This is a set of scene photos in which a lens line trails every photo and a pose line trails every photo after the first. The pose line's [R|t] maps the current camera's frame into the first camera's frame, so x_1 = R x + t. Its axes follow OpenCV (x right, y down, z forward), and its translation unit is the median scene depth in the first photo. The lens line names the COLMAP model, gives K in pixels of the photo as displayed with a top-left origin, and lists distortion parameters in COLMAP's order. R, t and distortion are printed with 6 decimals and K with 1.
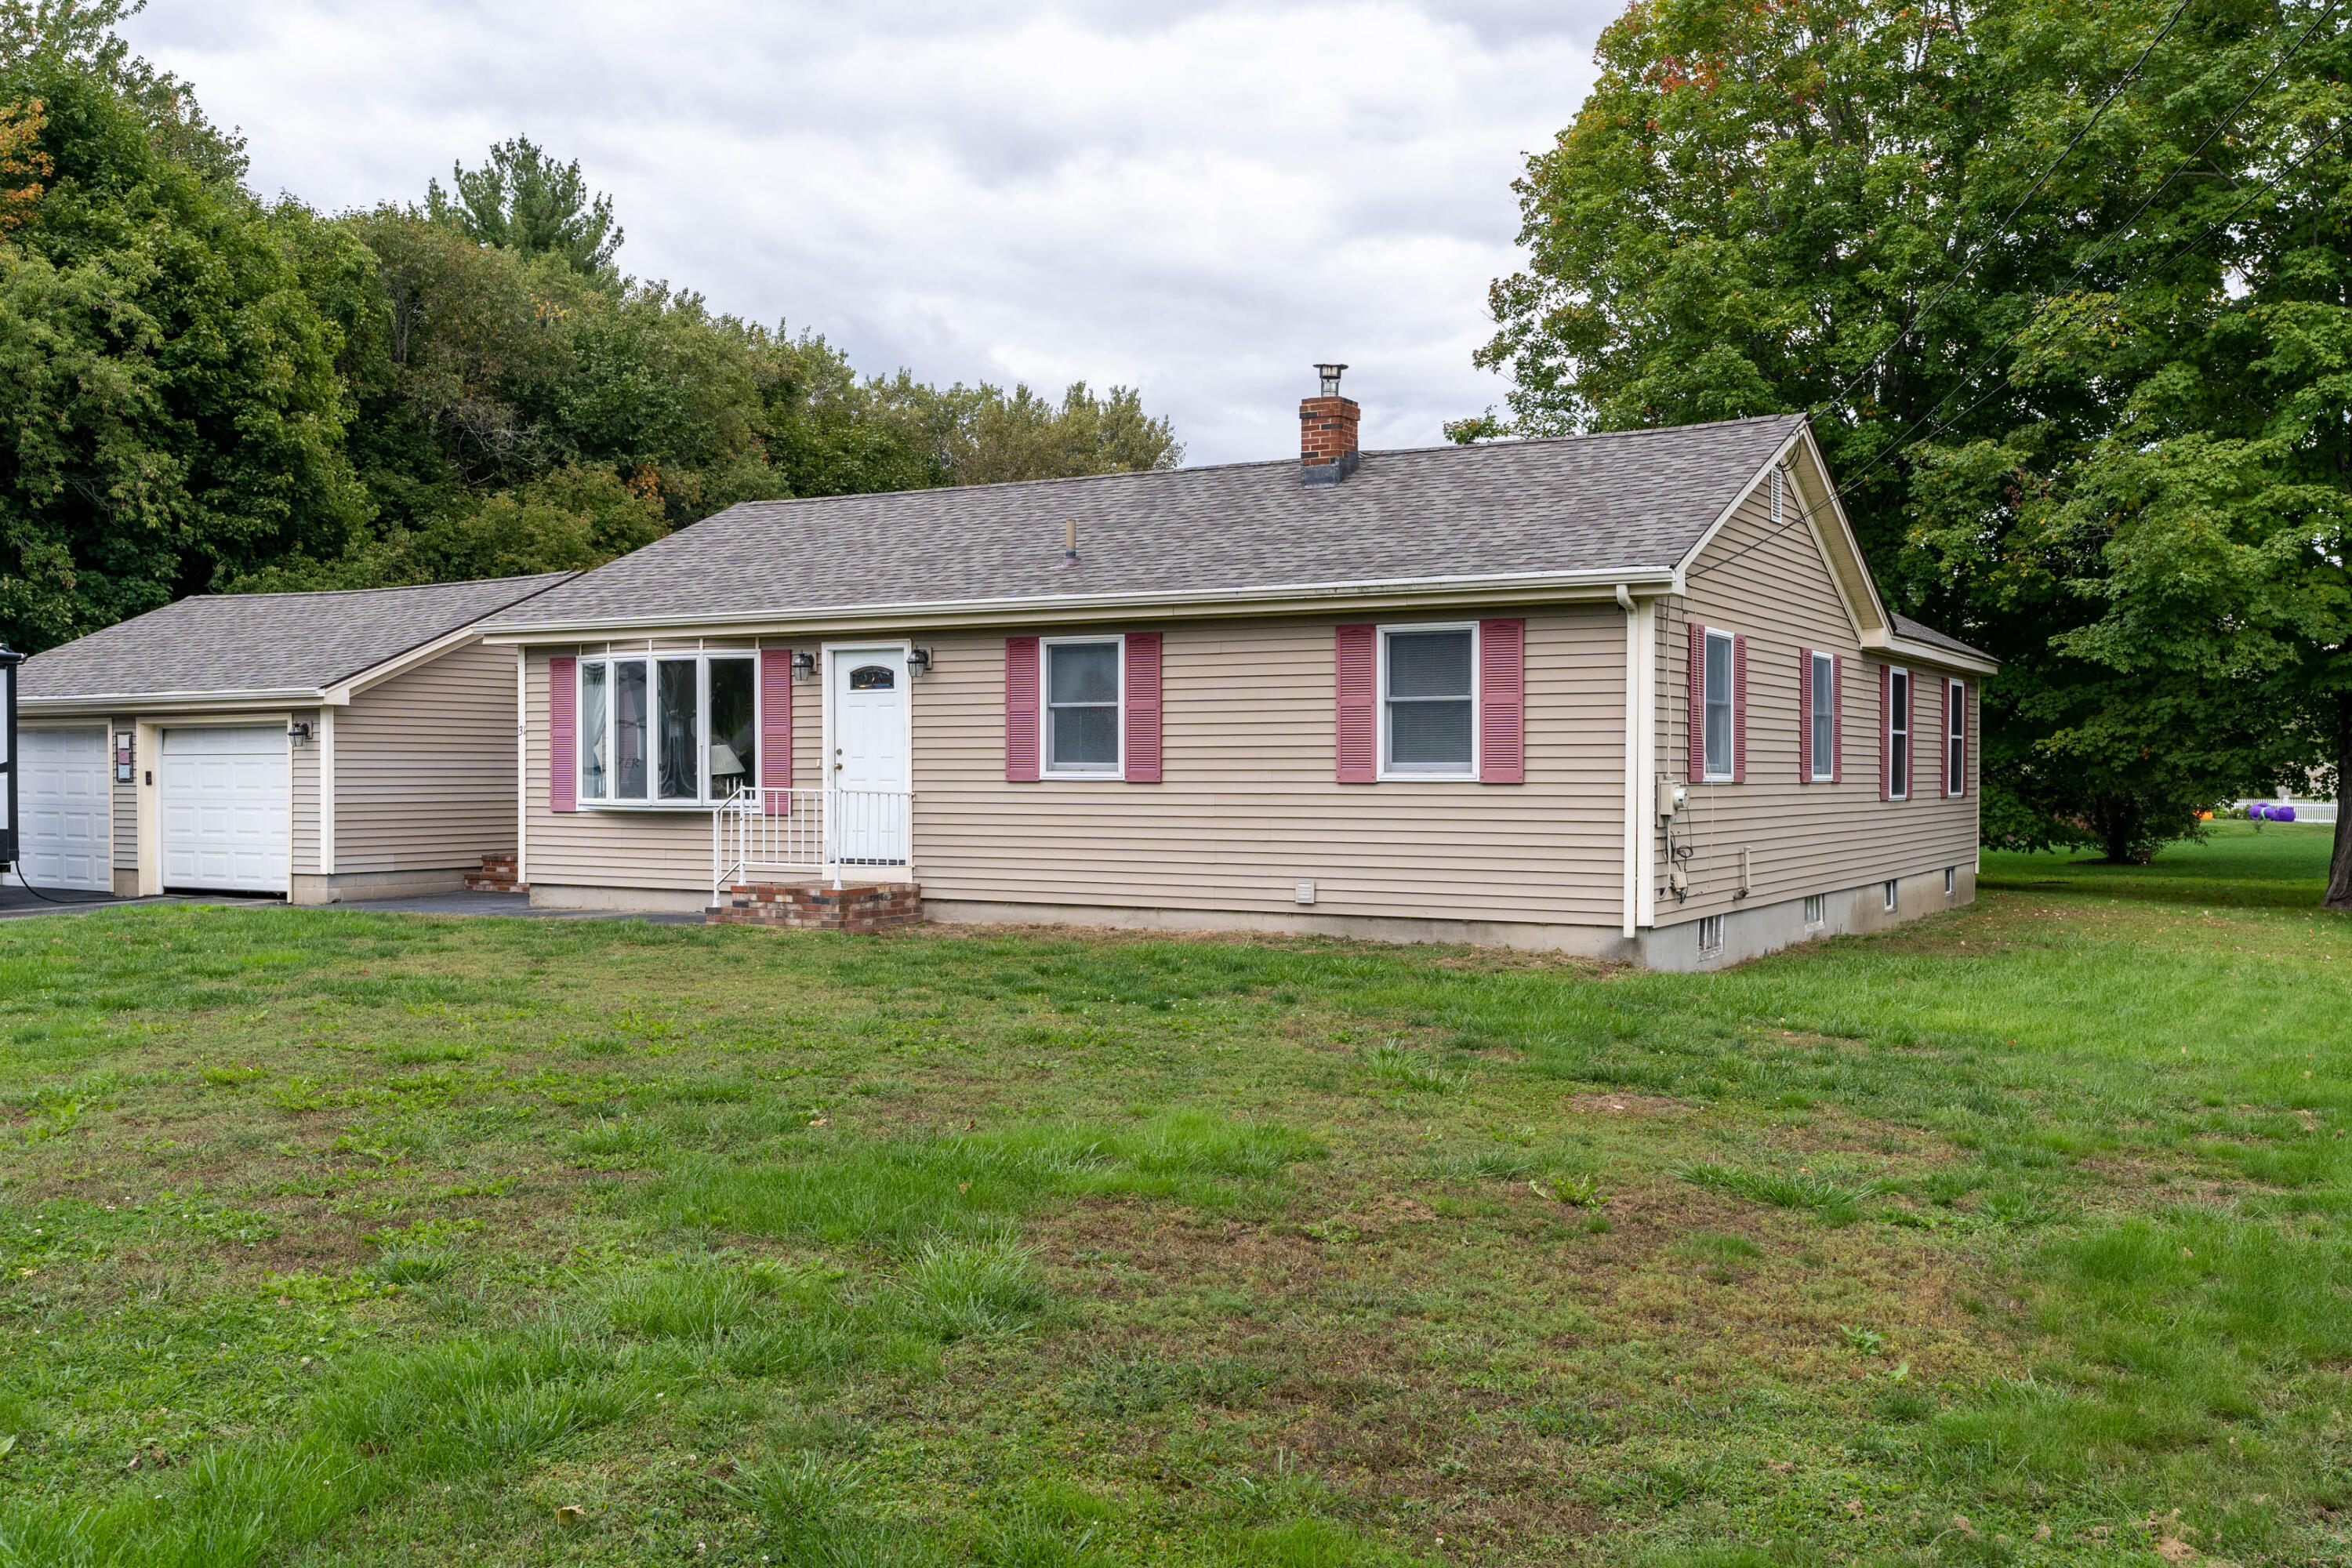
lens RADIAL K [[2135.5, 0, 1177.3], [0, 2135.5, 772.8], [0, 0, 1]] dist [0.000903, 0.001711]
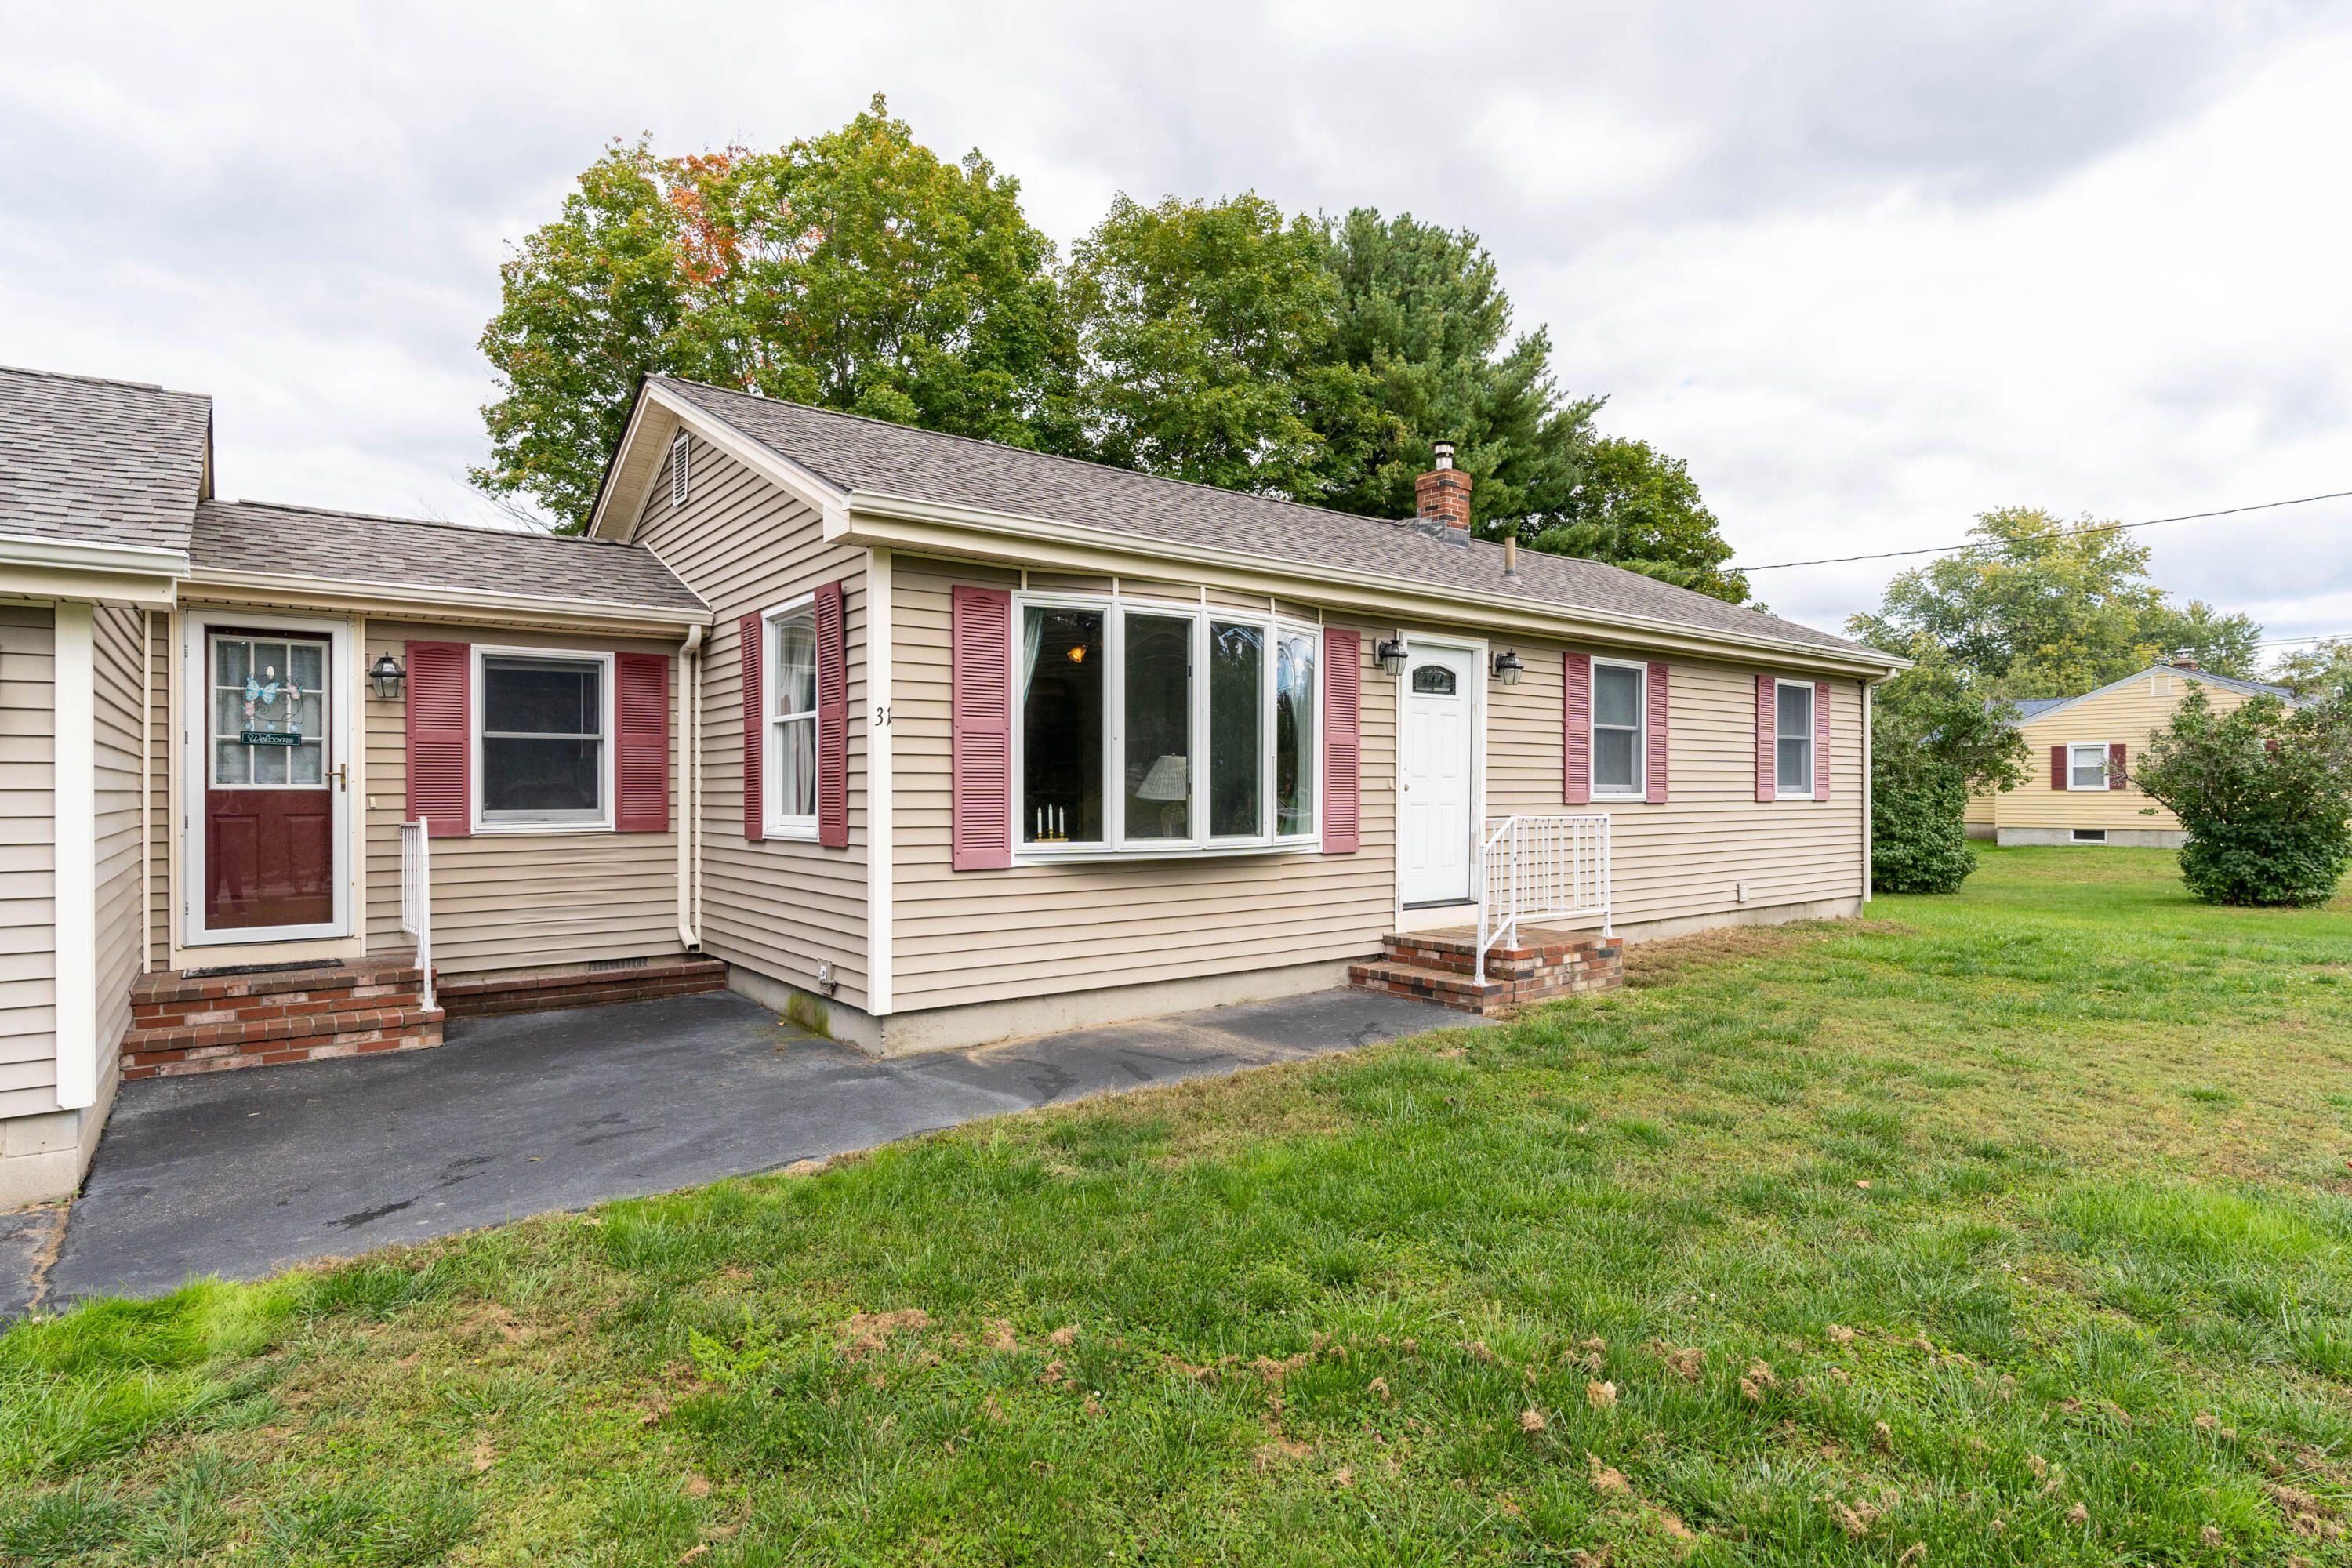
lens RADIAL K [[1219.0, 0, 1190.8], [0, 1219.0, 792.2], [0, 0, 1]] dist [-0.010271, 0.000225]
pose [[0.382818, 0.011347, 0.923754, -0.602752], [0.014730, 0.999722, -0.018384, 0.005433], [-0.923706, 0.020644, 0.382545, 0.904024]]
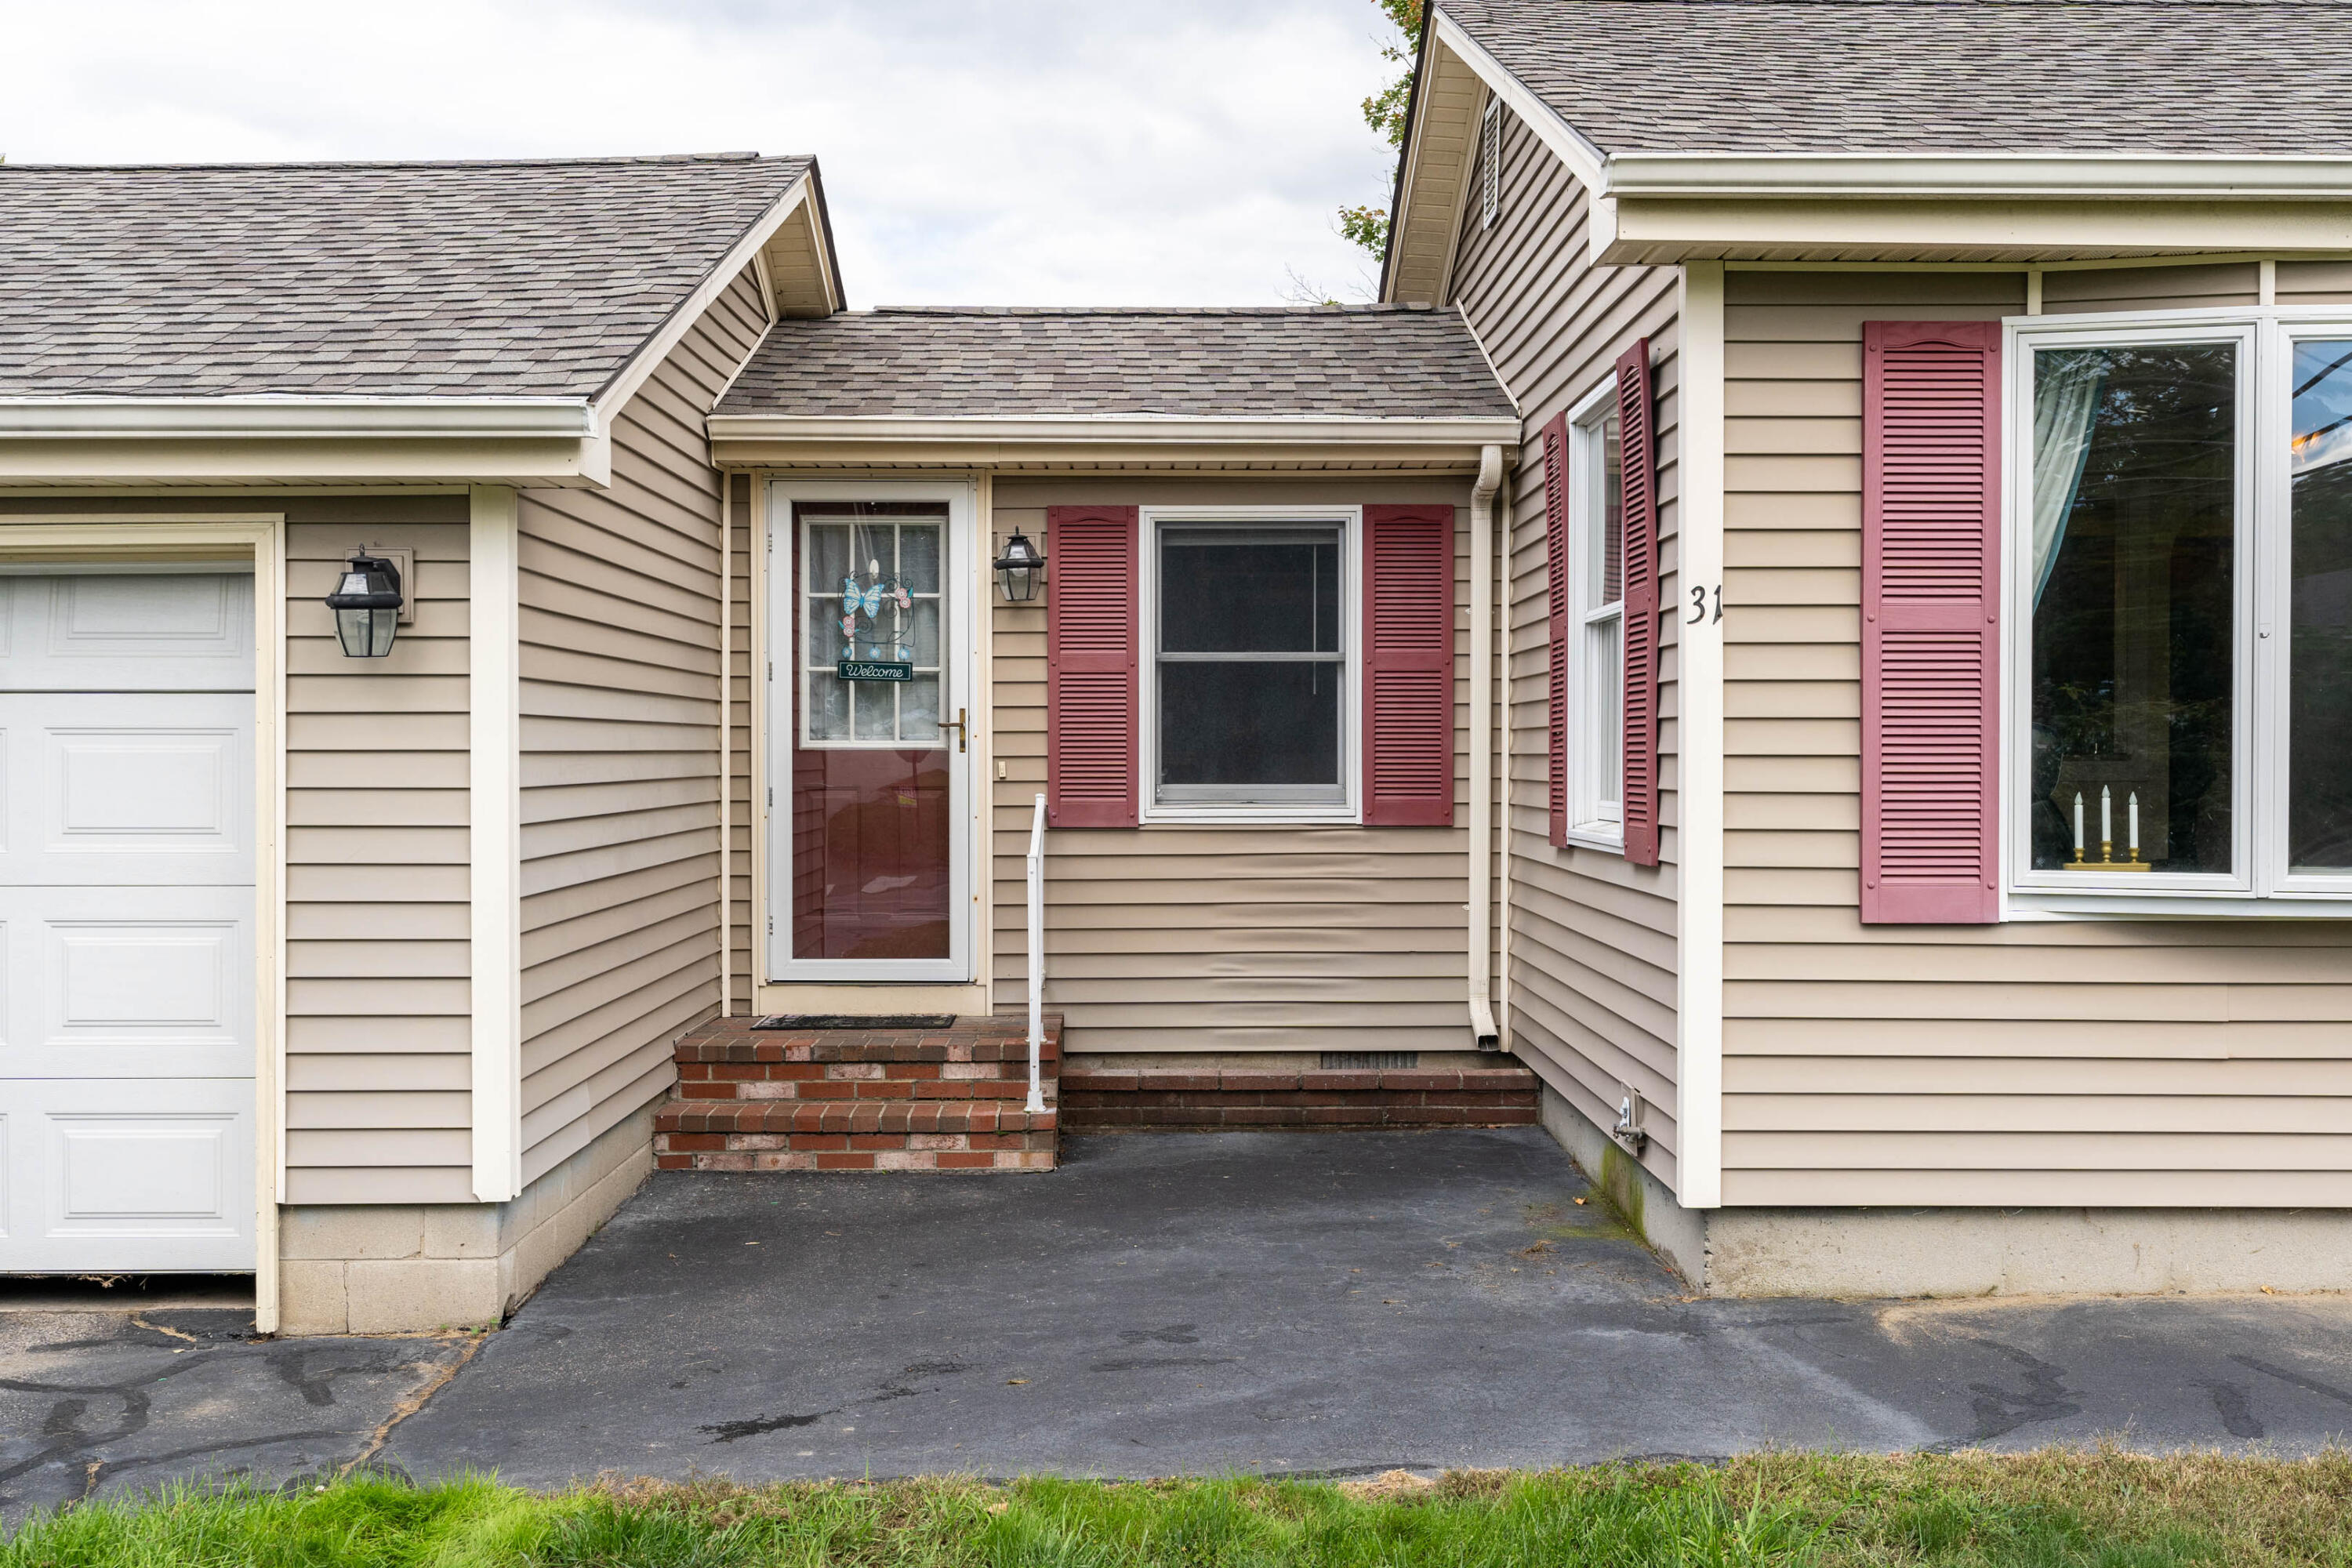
lens RADIAL K [[2352.1, 0, 1174.1], [0, 2352.1, 778.9], [0, 0, 1]] dist [-0.005110, 0.000000]
pose [[0.870585, 0.008063, 0.491952, -0.548086], [-0.003121, 0.999936, -0.010866, 0.004562], [-0.492008, 0.007925, 0.870555, 0.869556]]
